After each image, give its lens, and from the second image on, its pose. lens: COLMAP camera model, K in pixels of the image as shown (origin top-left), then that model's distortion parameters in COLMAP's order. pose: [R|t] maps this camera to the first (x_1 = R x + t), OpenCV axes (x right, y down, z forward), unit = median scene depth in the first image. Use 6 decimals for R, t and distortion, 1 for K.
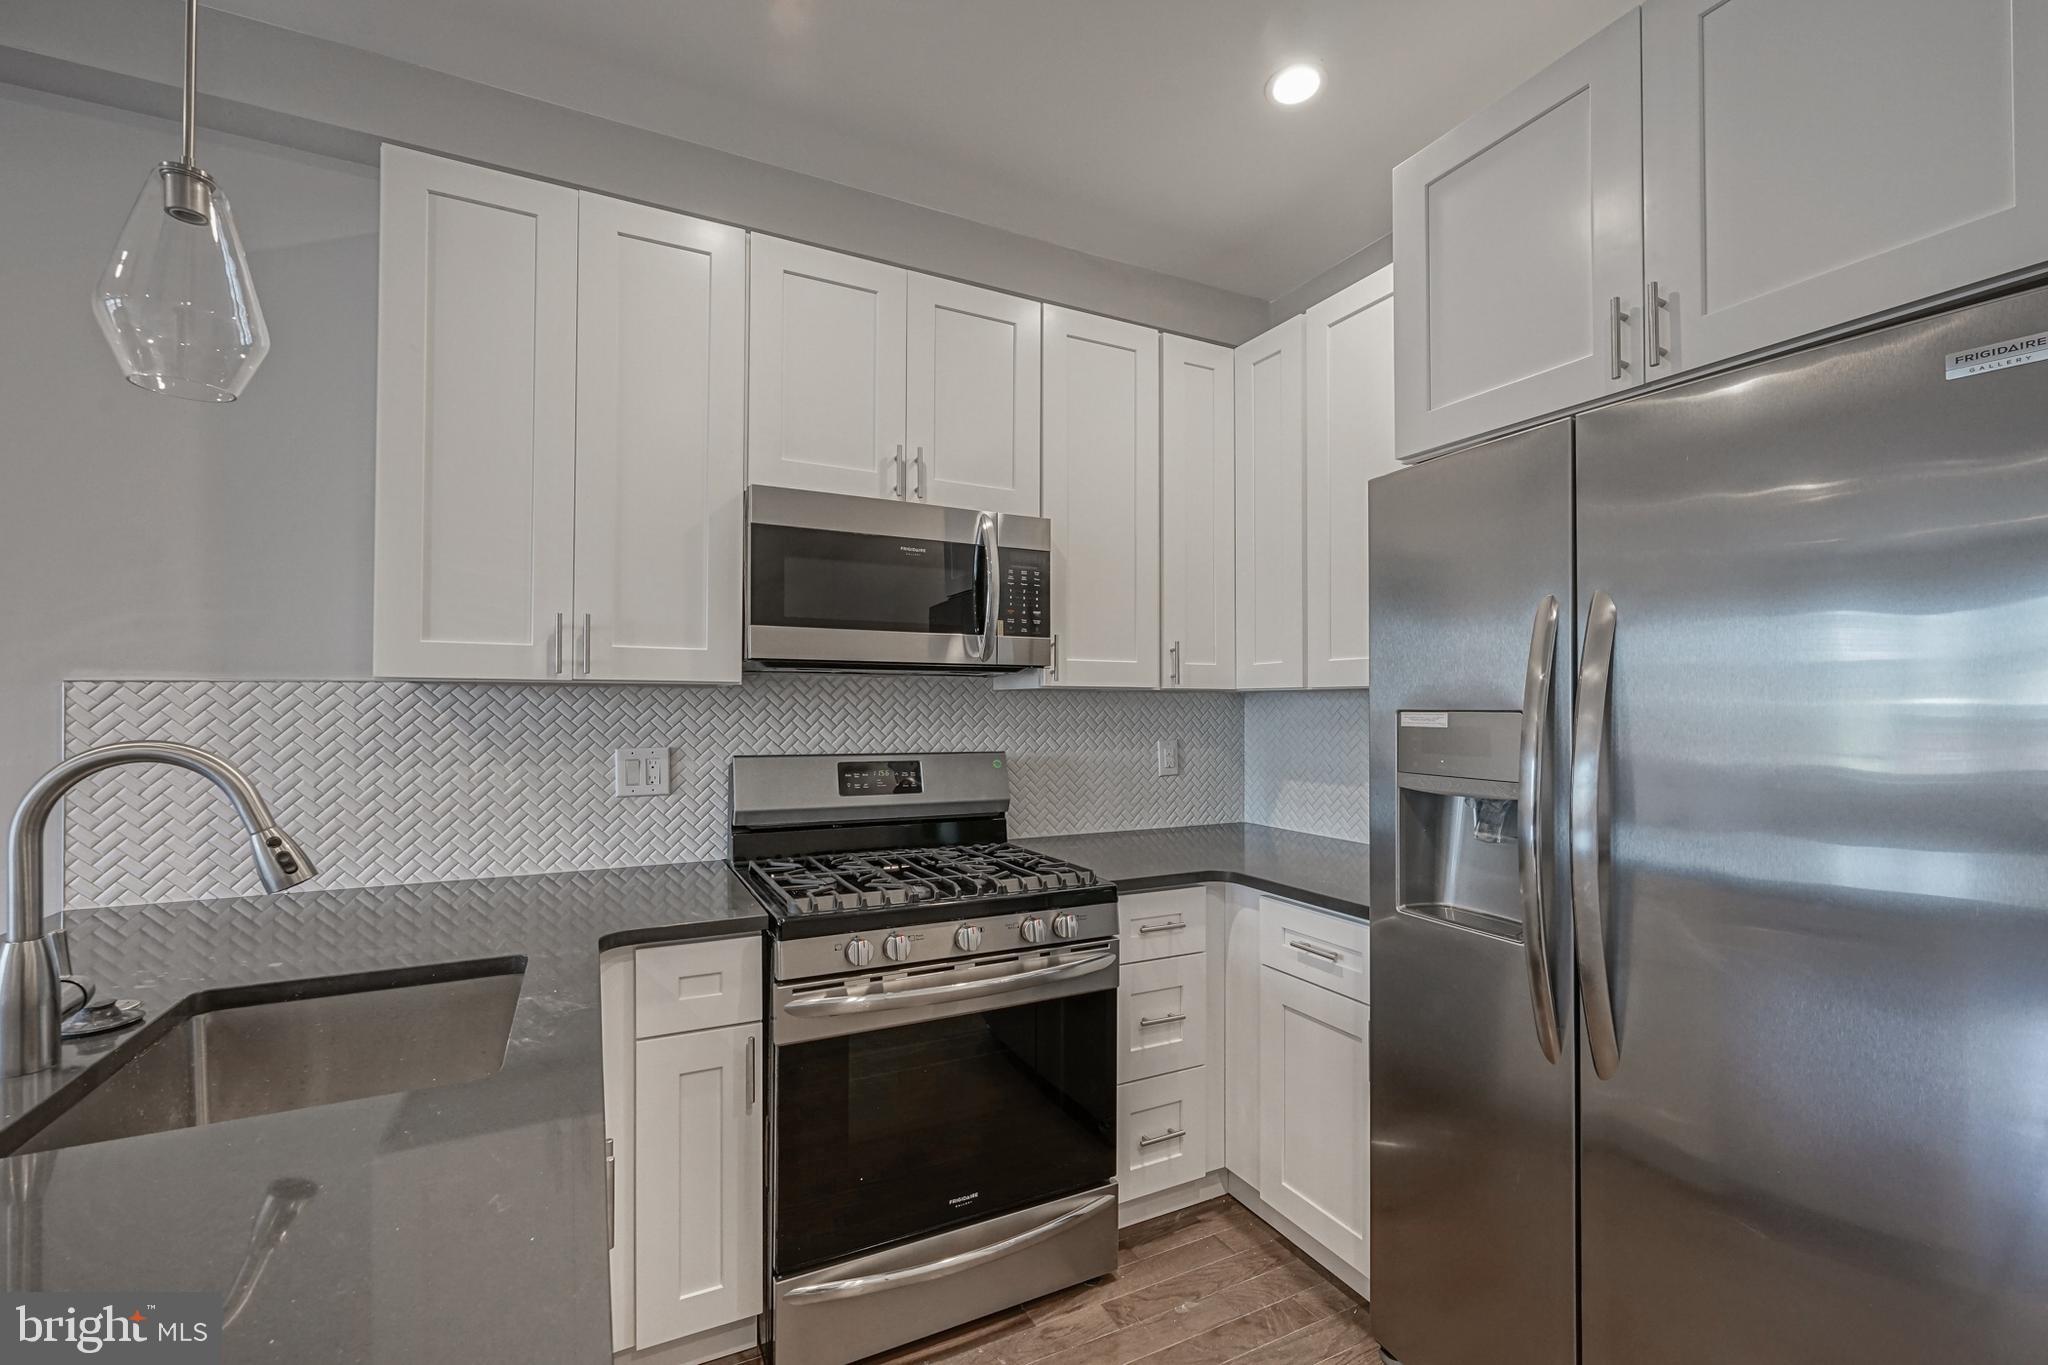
lens RADIAL K [[828.3, 0, 975.6], [0, 828.3, 697.6], [0, 0, 1]] dist [0.000856, 0.000107]
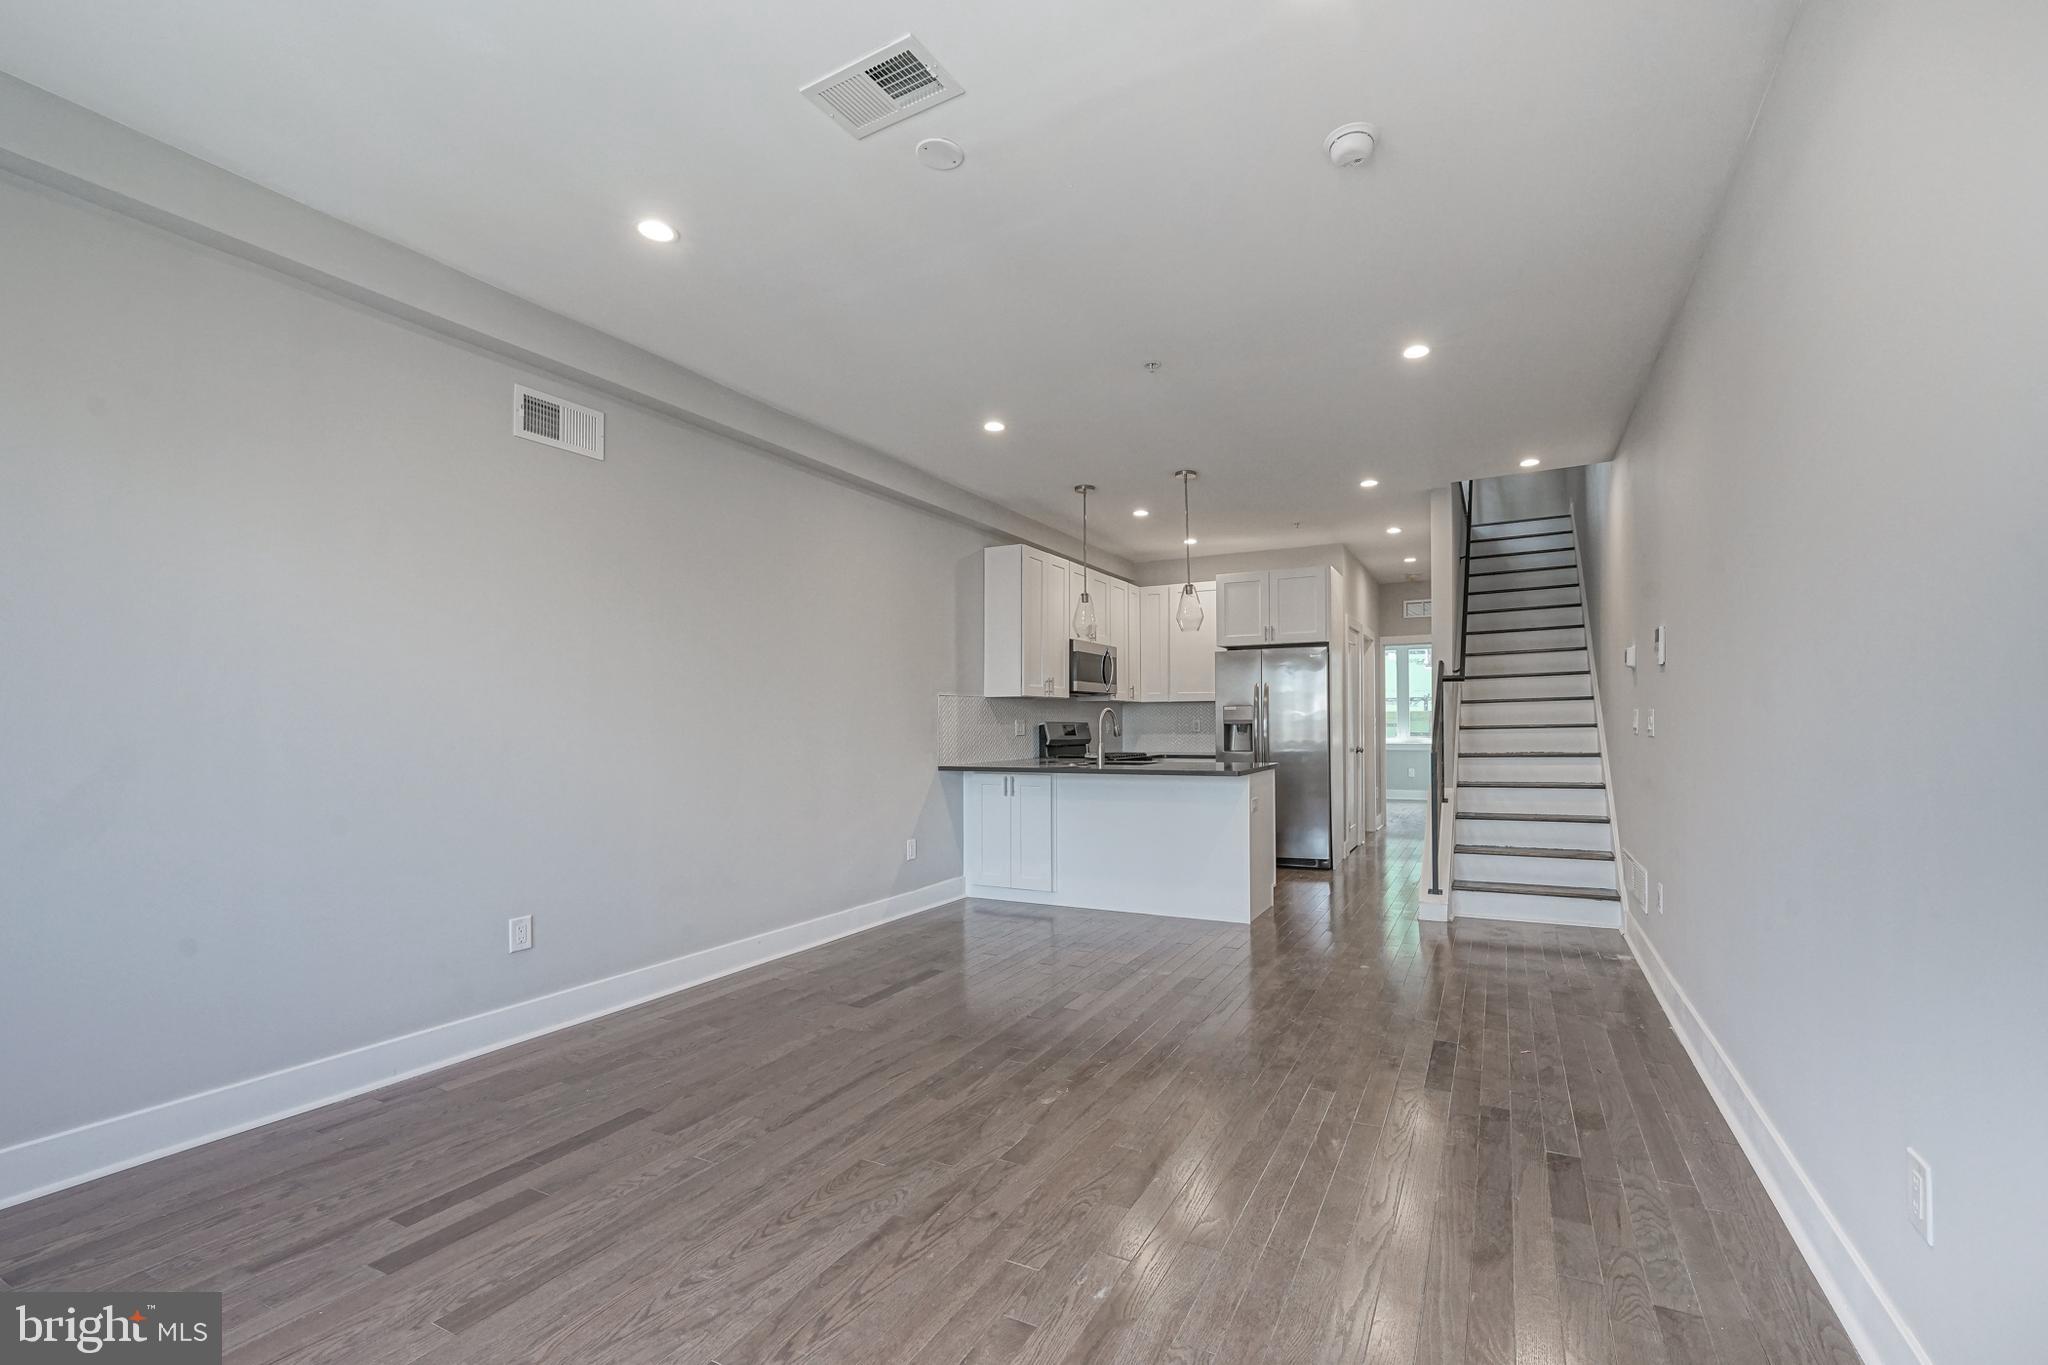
lens RADIAL K [[892.2, 0, 1020.9], [0, 892.2, 725.7], [0, 0, 1]] dist [-0.000794, -0.000210]
pose [[0.806648, -0.007853, 0.590981, -2.338018], [0.001484, 0.999935, 0.011261, 0.046676], [-0.591031, -0.008206, 0.806607, -1.614691]]
